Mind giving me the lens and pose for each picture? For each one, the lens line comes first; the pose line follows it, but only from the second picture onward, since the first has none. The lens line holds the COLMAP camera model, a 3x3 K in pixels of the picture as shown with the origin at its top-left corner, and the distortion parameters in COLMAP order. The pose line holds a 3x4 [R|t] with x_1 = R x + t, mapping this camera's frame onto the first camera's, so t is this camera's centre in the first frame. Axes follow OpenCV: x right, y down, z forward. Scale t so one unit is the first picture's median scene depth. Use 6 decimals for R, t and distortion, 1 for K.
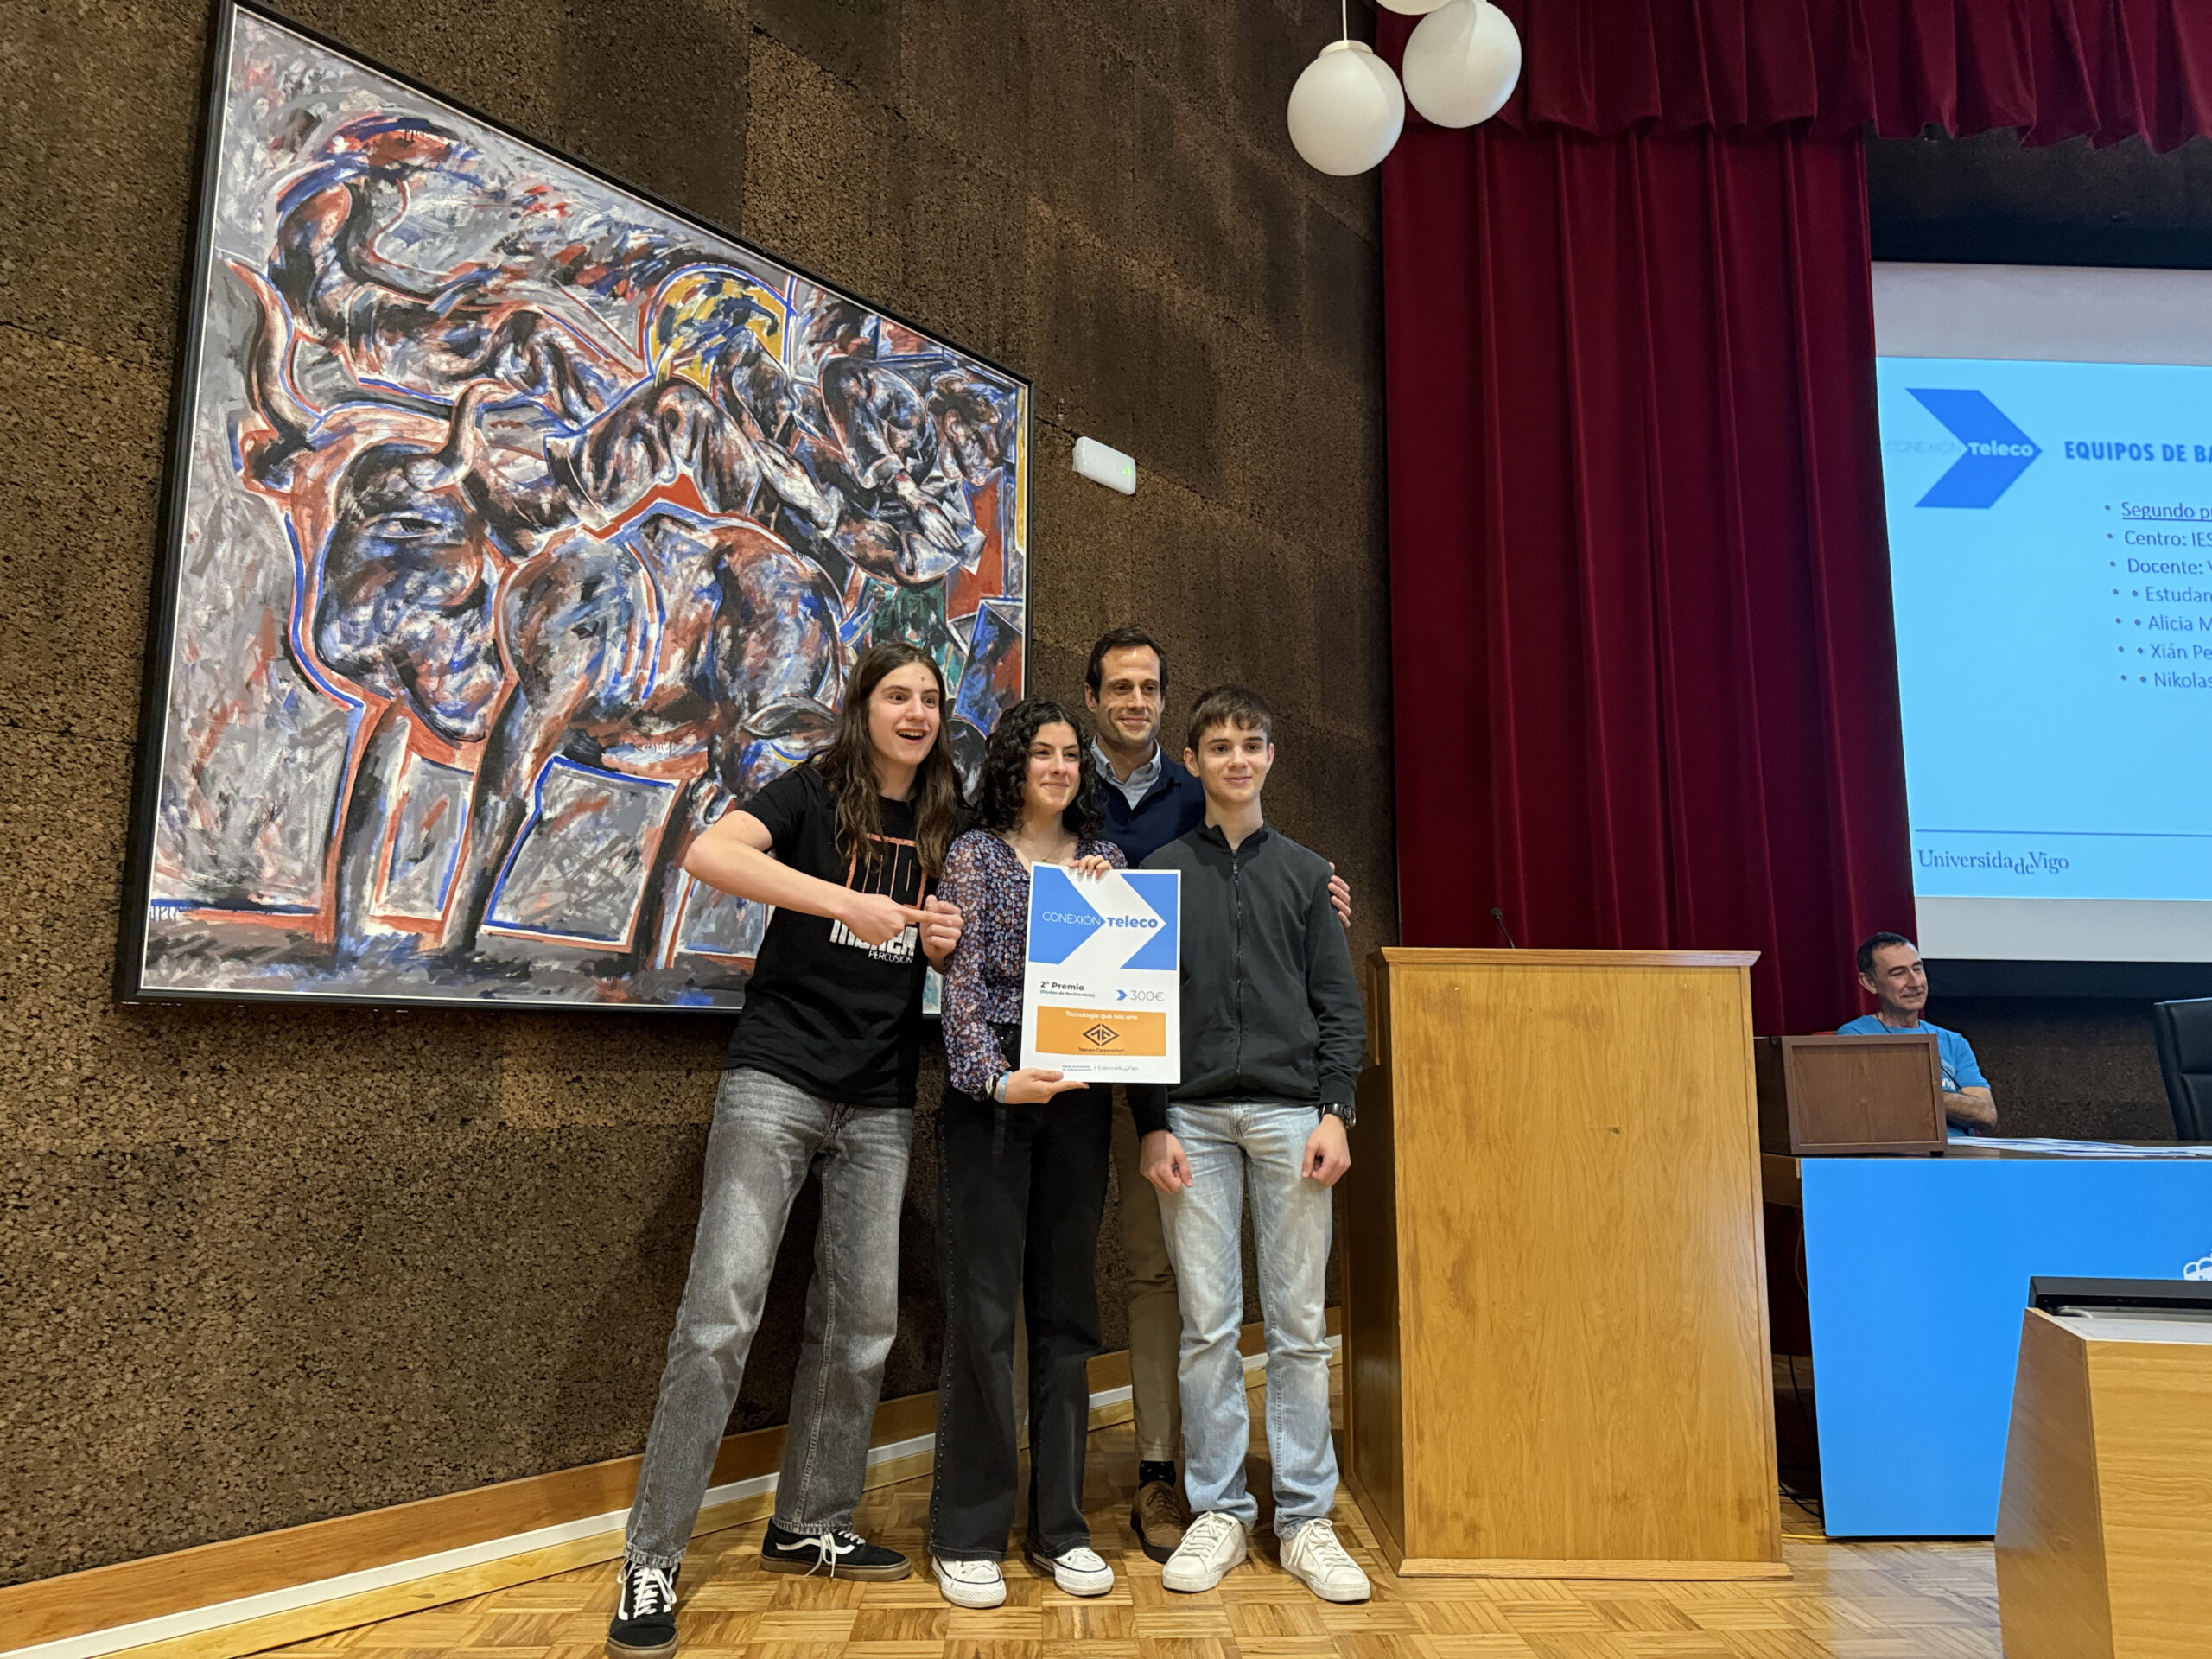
lens RADIAL K [[1554.9, 0, 1106.0], [0, 1554.9, 829.5], [0, 0, 1]] dist [0.015430, -0.018701]
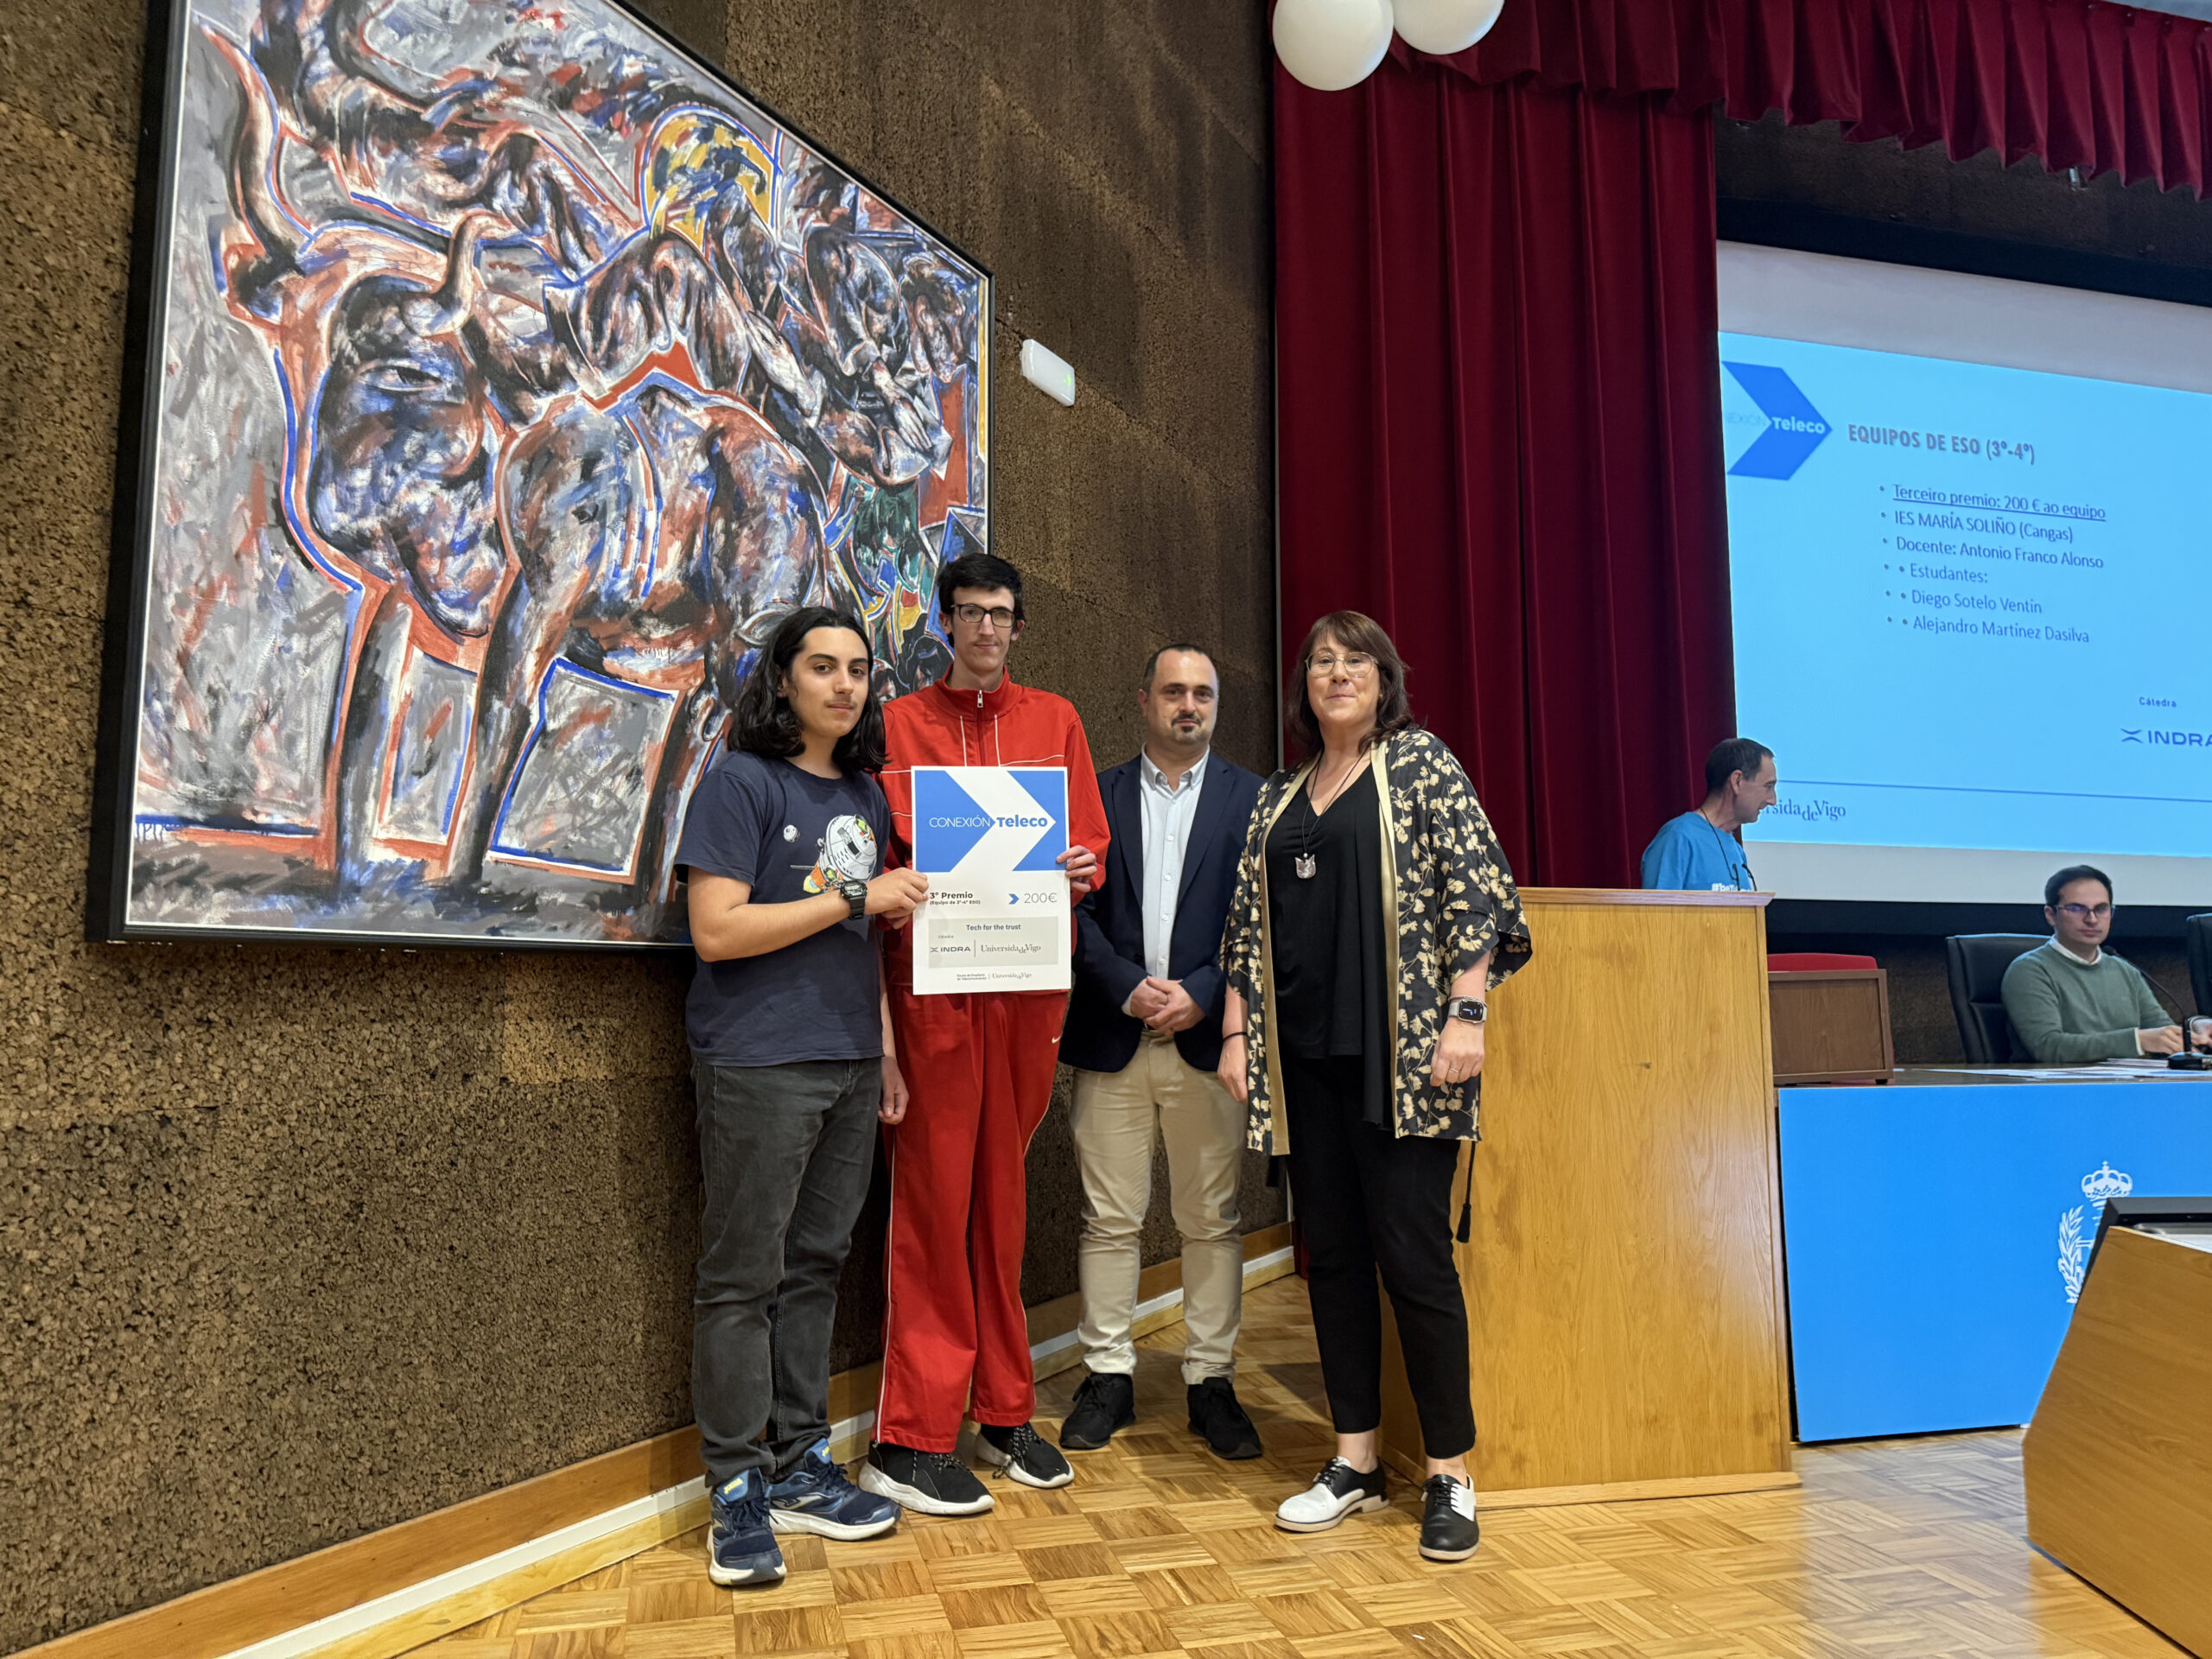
lens RADIAL K [[1560.4, 0, 1122.5], [0, 1560.4, 823.9], [0, 0, 1]] dist [0.005117, -0.005250]
pose [[0.977425, 0.015816, 0.210690, -0.234985], [-0.024033, 0.999045, 0.036498, 0.006327], [-0.209911, -0.040738, 0.976871, 0.082045]]
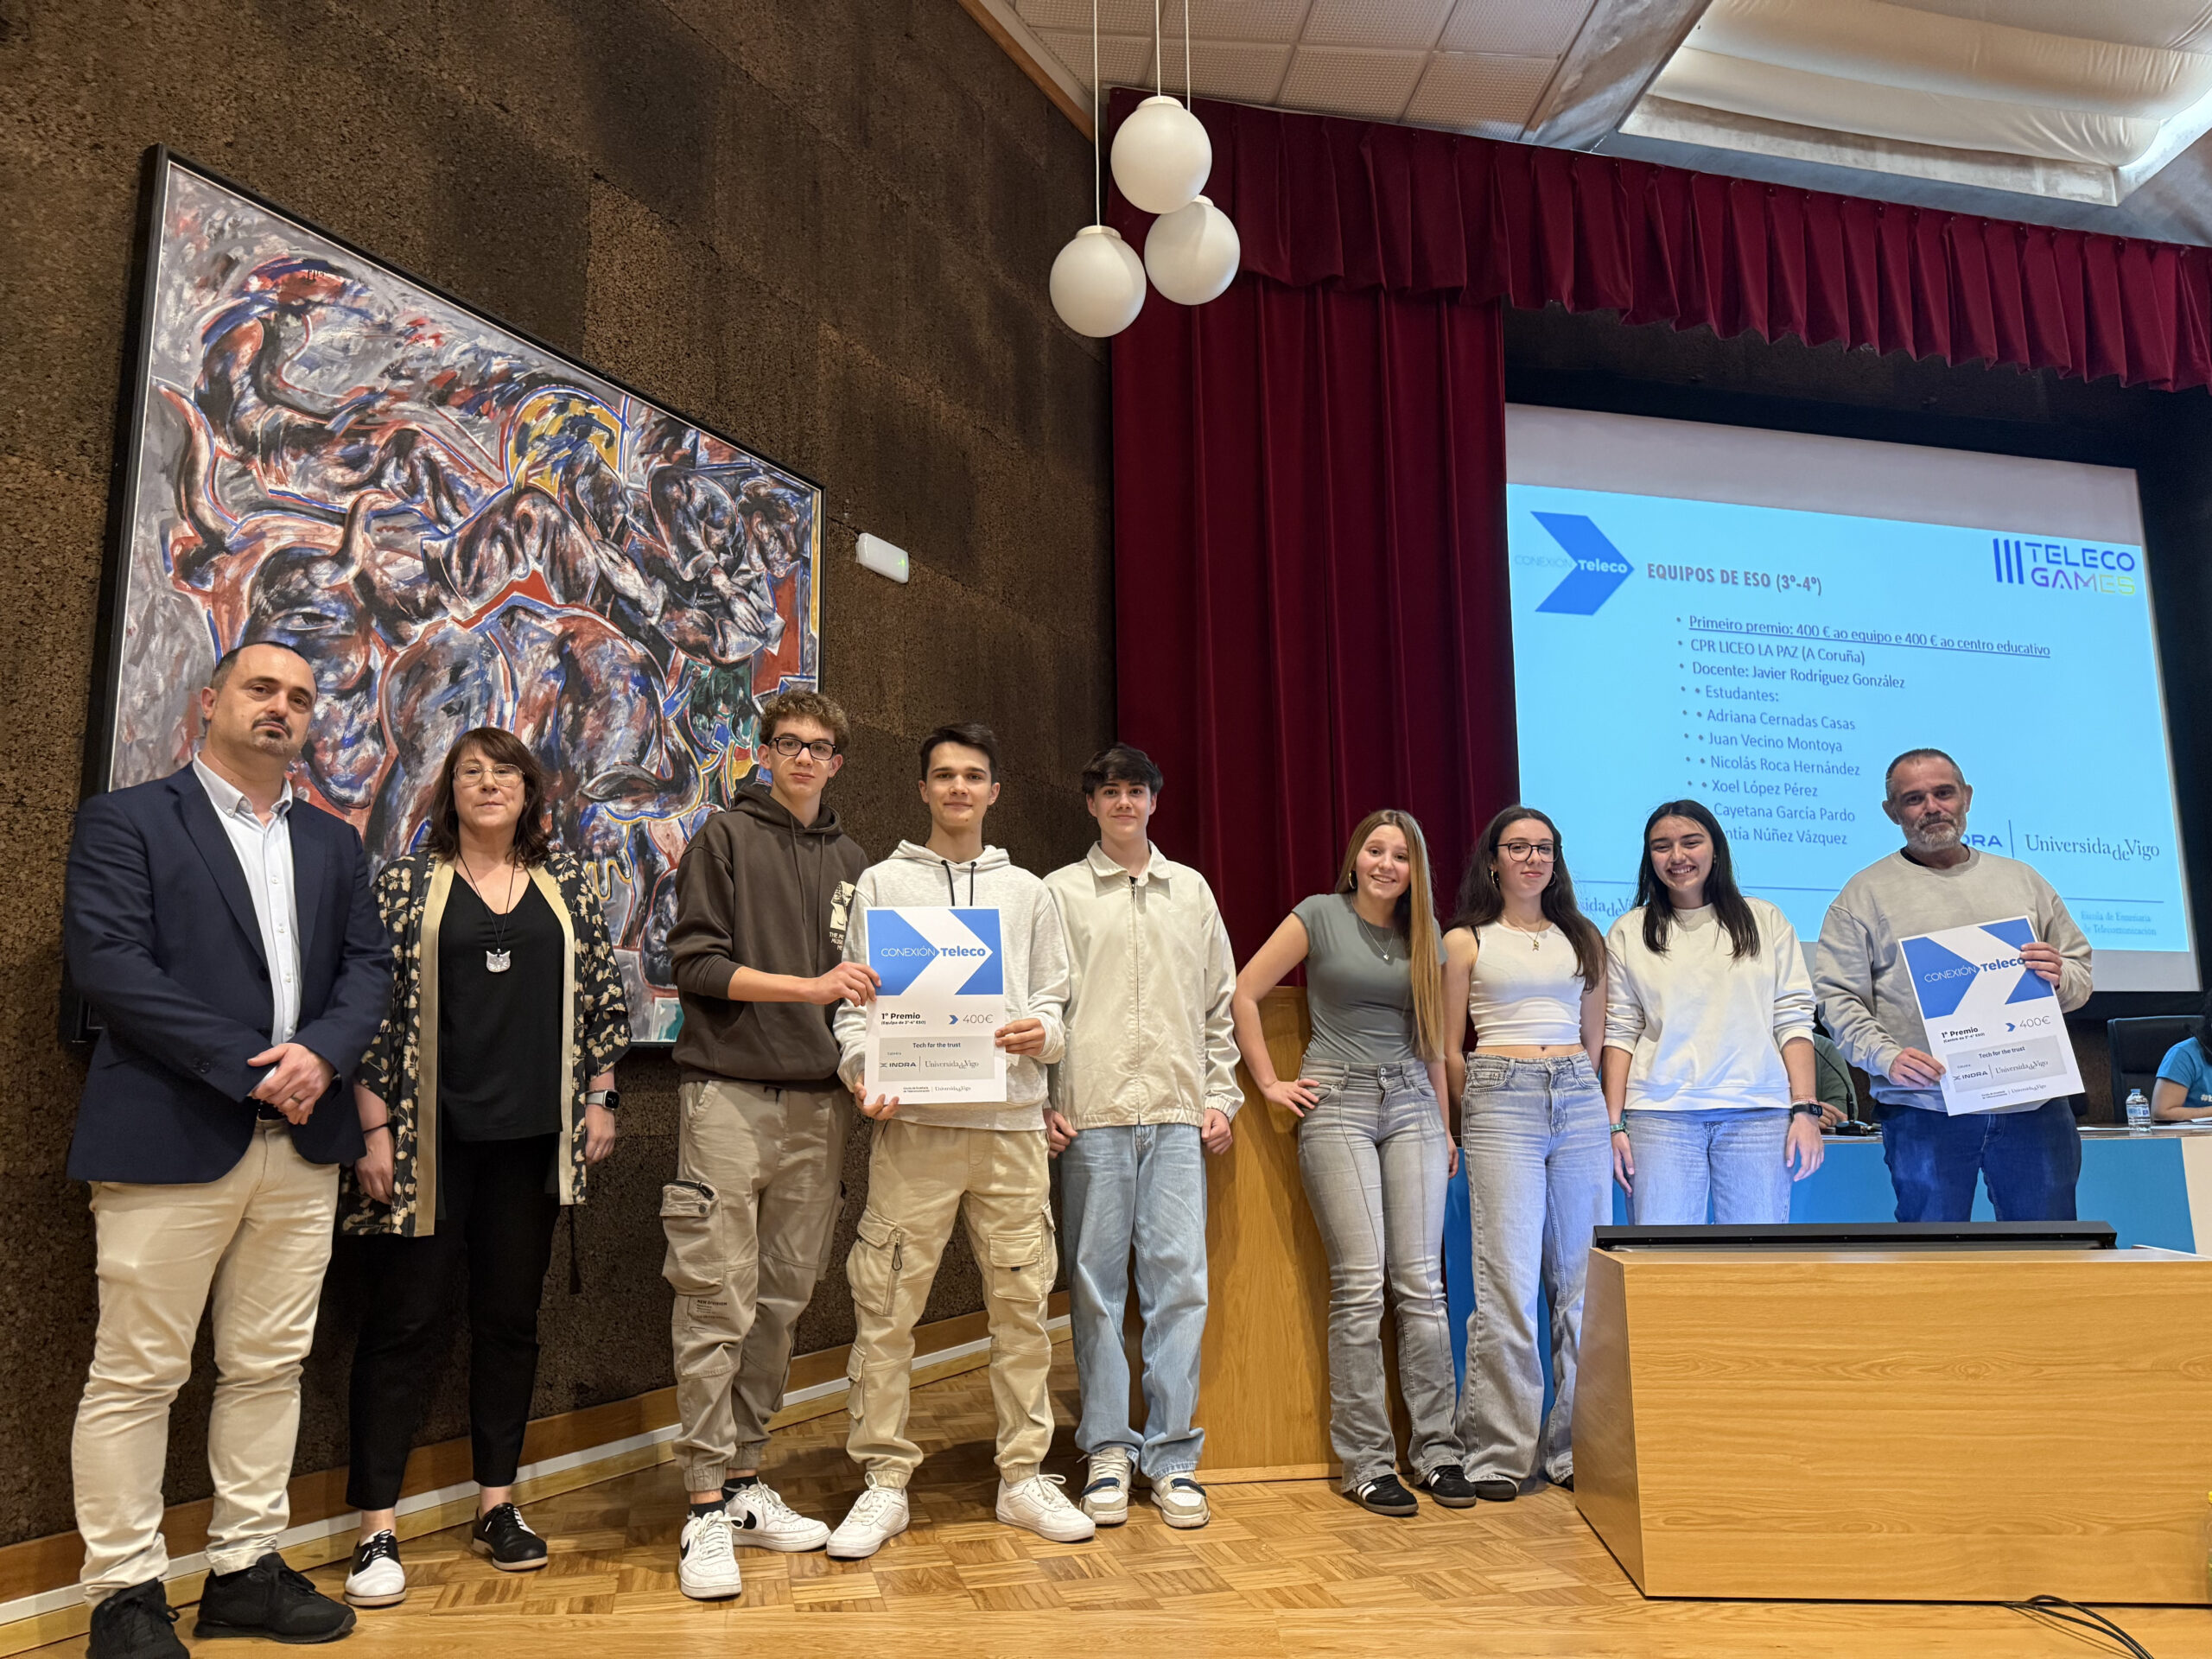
lens RADIAL K [[1545.7, 0, 1107.3], [0, 1545.7, 832.0], [0, 0, 1]] dist [0.002363, -0.000637]
pose [[0.979250, 0.018809, 0.201783, -0.097169], [-0.016614, 0.999783, -0.012568, -0.033441], [-0.201976, 0.008955, 0.979350, -0.217866]]
